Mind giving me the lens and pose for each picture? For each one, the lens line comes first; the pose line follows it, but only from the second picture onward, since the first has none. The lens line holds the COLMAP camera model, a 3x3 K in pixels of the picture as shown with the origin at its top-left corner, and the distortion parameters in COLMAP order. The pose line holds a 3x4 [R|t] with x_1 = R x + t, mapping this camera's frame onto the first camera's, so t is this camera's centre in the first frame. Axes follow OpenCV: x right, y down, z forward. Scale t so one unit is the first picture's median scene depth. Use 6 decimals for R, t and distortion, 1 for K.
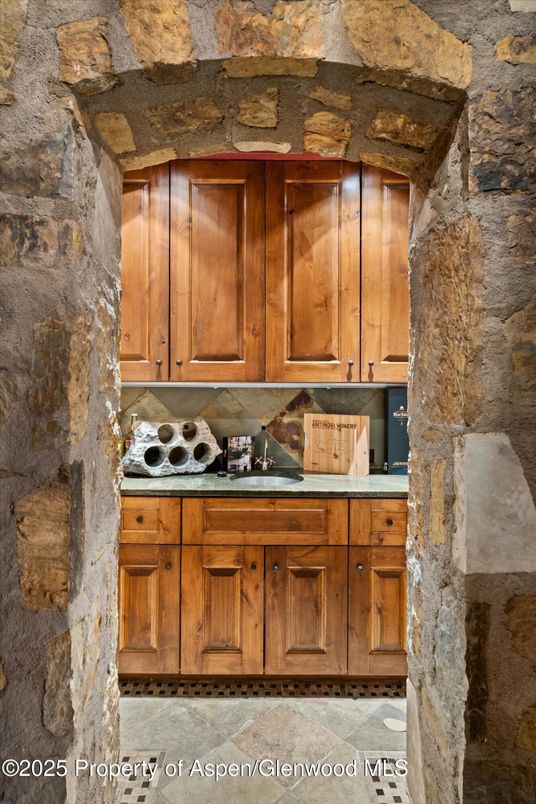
lens RADIAL K [[451.3, 0, 267.9], [0, 451.3, 394.5], [0, 0, 1]] dist [-0.000737, 0.002350]
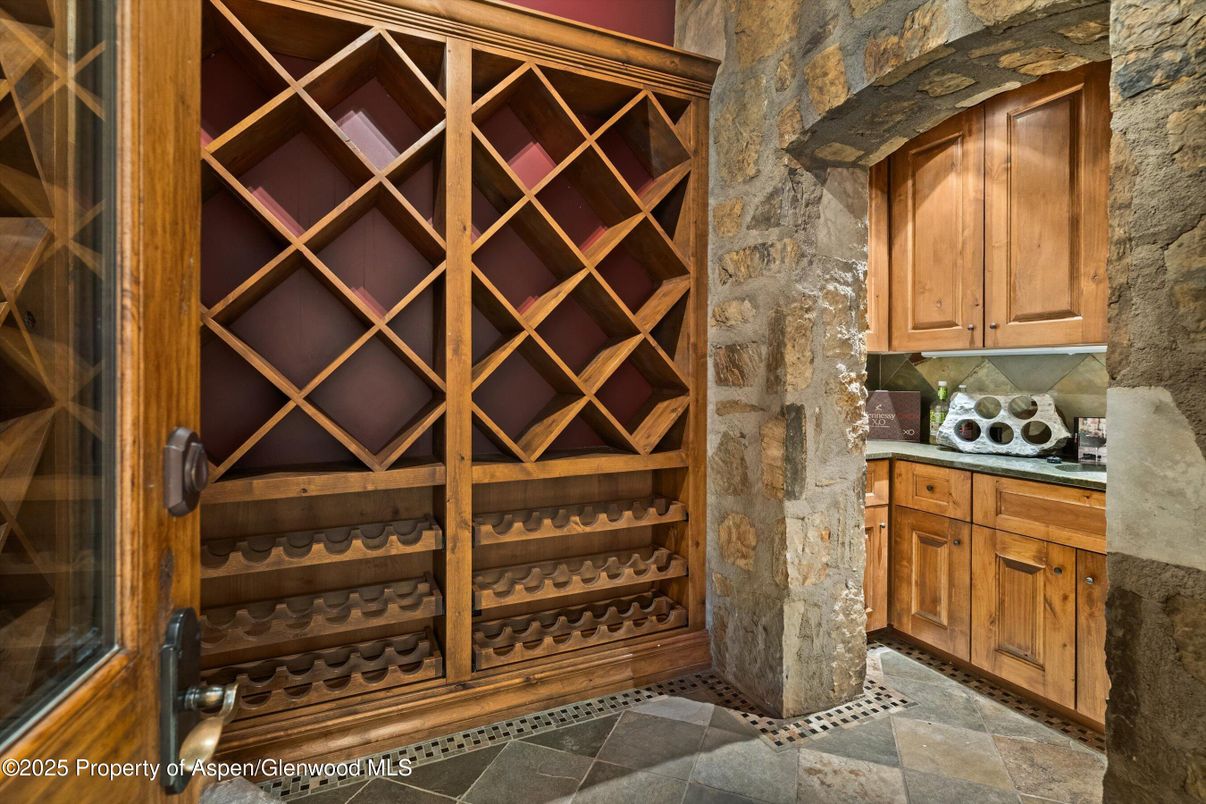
lens RADIAL K [[588.1, 0, 603.4], [0, 588.1, 378.0], [0, 0, 1]] dist [0.003746, -0.000051]
pose [[0.413426, -0.000175, -0.910538, 0.856365], [-0.005889, 0.999979, -0.002866, 0.062404], [0.910519, 0.006547, 0.413416, -0.270299]]
